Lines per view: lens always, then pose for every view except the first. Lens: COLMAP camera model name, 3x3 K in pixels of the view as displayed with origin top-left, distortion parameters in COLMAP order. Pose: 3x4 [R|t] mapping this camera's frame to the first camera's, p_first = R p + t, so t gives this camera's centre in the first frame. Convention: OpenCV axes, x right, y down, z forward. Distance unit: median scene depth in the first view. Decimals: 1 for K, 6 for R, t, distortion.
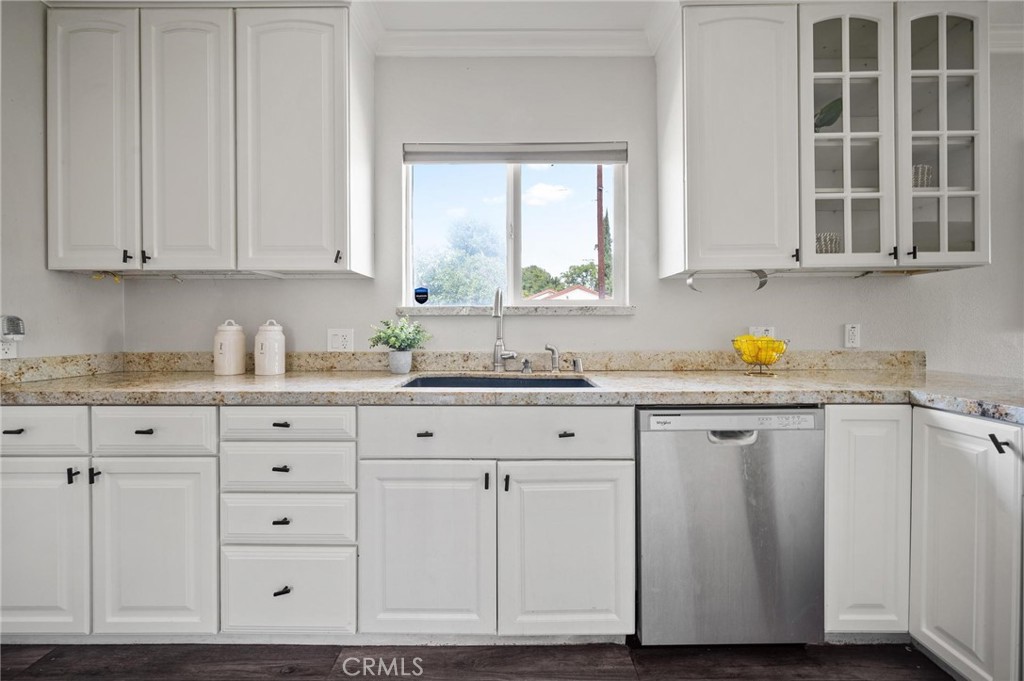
lens RADIAL K [[405.6, 0, 510.8], [0, 405.6, 328.3], [0, 0, 1]] dist [-0.000710, 0.000000]
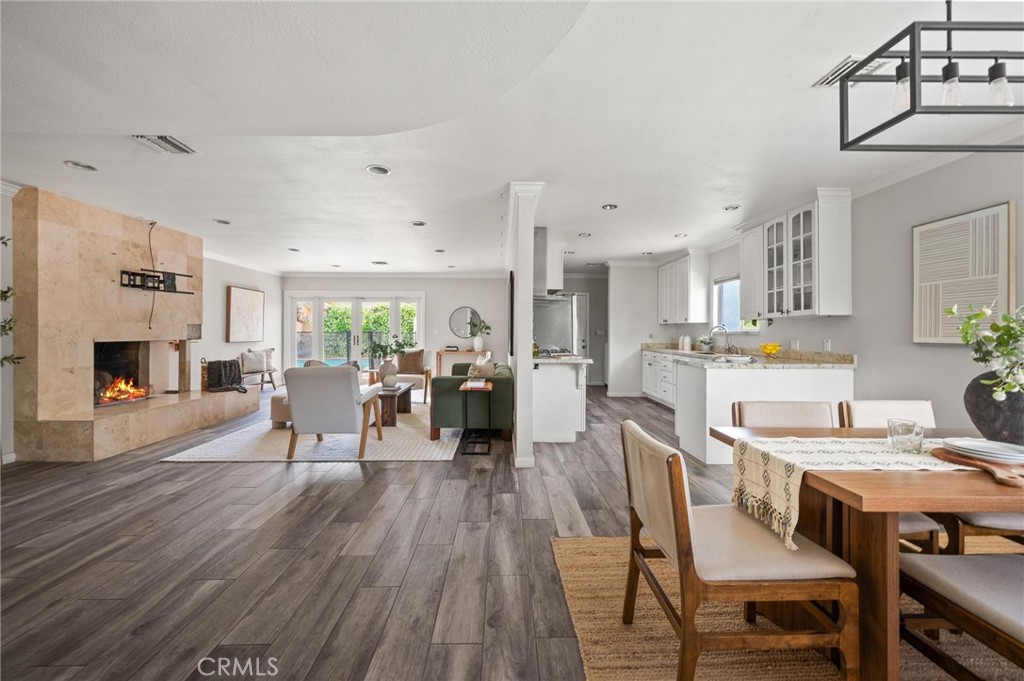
lens RADIAL K [[405.6, 0, 509.5], [0, 405.6, 331.5], [0, 0, 1]] dist [-0.000710, 0.000000]
pose [[0.020333, -0.000078, -0.999793, 3.432837], [-0.006677, 0.999978, -0.000214, -0.048760], [0.999771, 0.006680, 0.020332, -0.785293]]
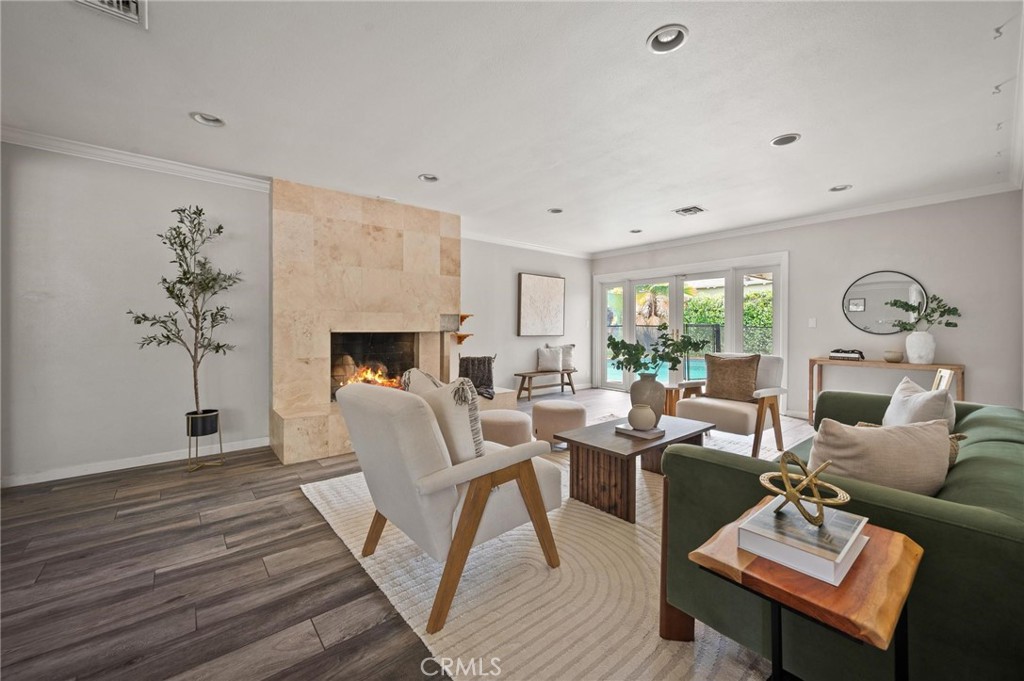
lens RADIAL K [[405.6, 0, 510.7], [0, 405.6, 329.9], [0, 0, 1]] dist [-0.000710, 0.000000]
pose [[-0.770926, 0.003208, -0.636917, 1.546059], [-0.002632, 0.999963, 0.008221, -0.002982], [0.636919, 0.008014, -0.770889, -0.771662]]
